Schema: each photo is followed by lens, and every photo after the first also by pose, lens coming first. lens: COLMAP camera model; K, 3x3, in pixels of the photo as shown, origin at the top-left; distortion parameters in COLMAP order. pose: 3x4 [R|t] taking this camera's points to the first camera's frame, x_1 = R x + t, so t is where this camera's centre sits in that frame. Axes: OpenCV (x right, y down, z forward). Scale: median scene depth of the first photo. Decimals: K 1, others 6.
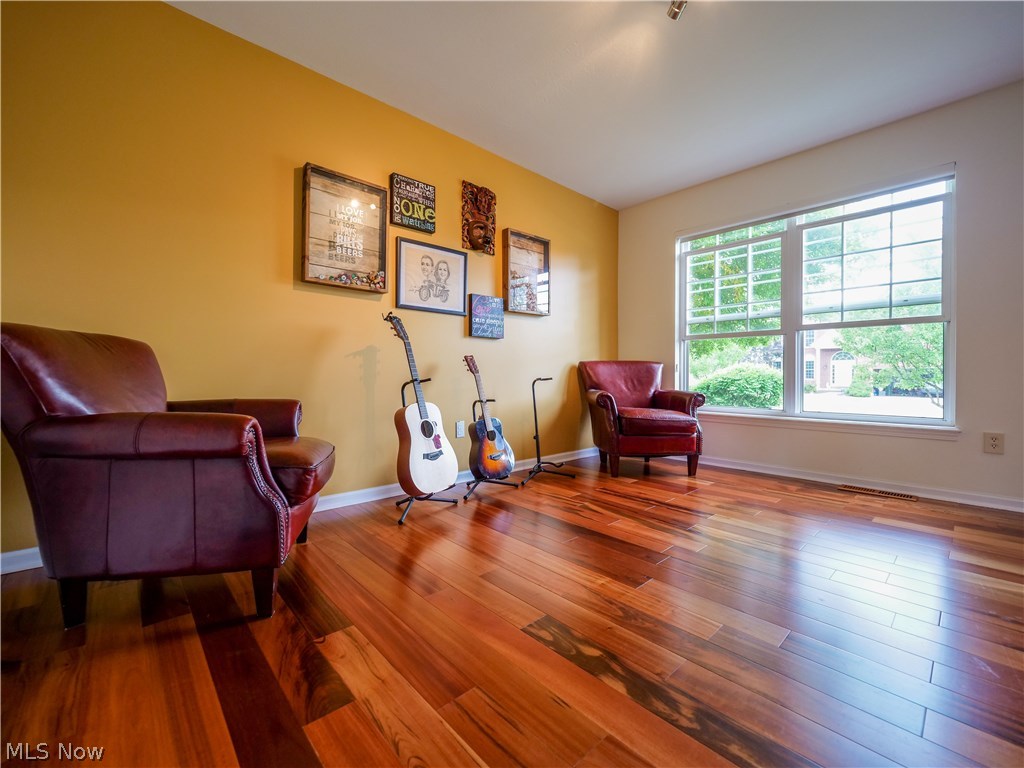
lens RADIAL K [[427.5, 0, 507.7], [0, 427.5, 377.7], [0, 0, 1]] dist [-0.003959, -0.000621]
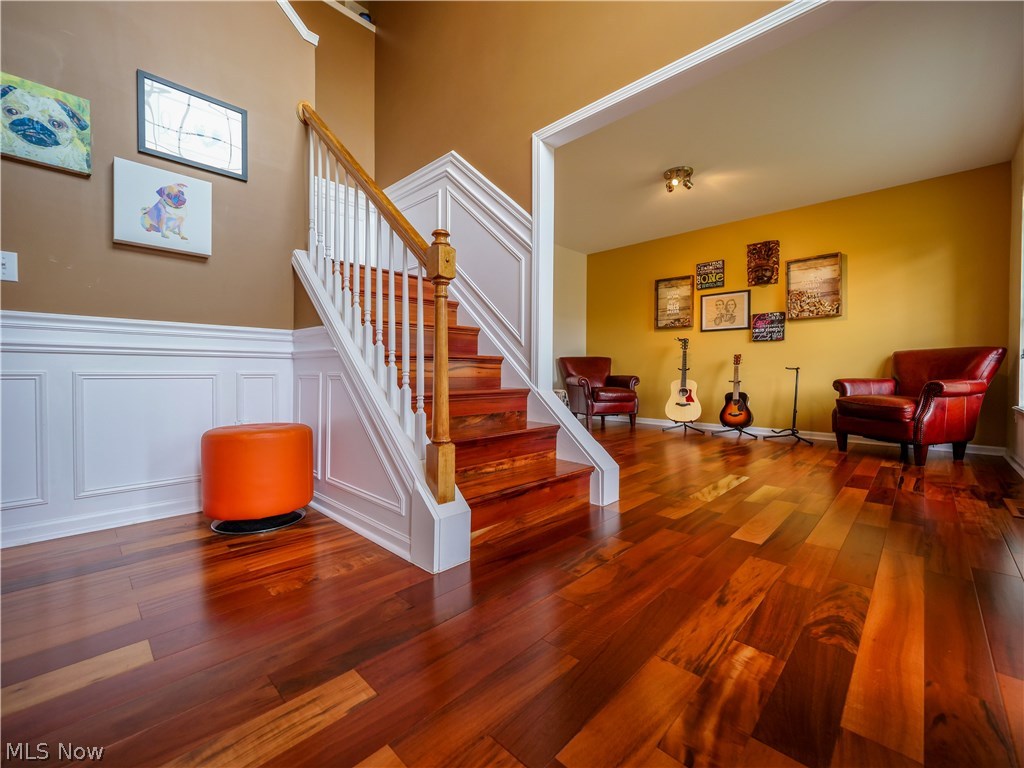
lens RADIAL K [[427.5, 0, 507.7], [0, 427.5, 377.7], [0, 0, 1]] dist [-0.003959, -0.000621]
pose [[0.056328, 0.010313, -0.998359, 1.543214], [-0.010180, 0.999901, 0.009754, 0.031817], [0.998360, 0.009614, 0.056428, 0.016968]]
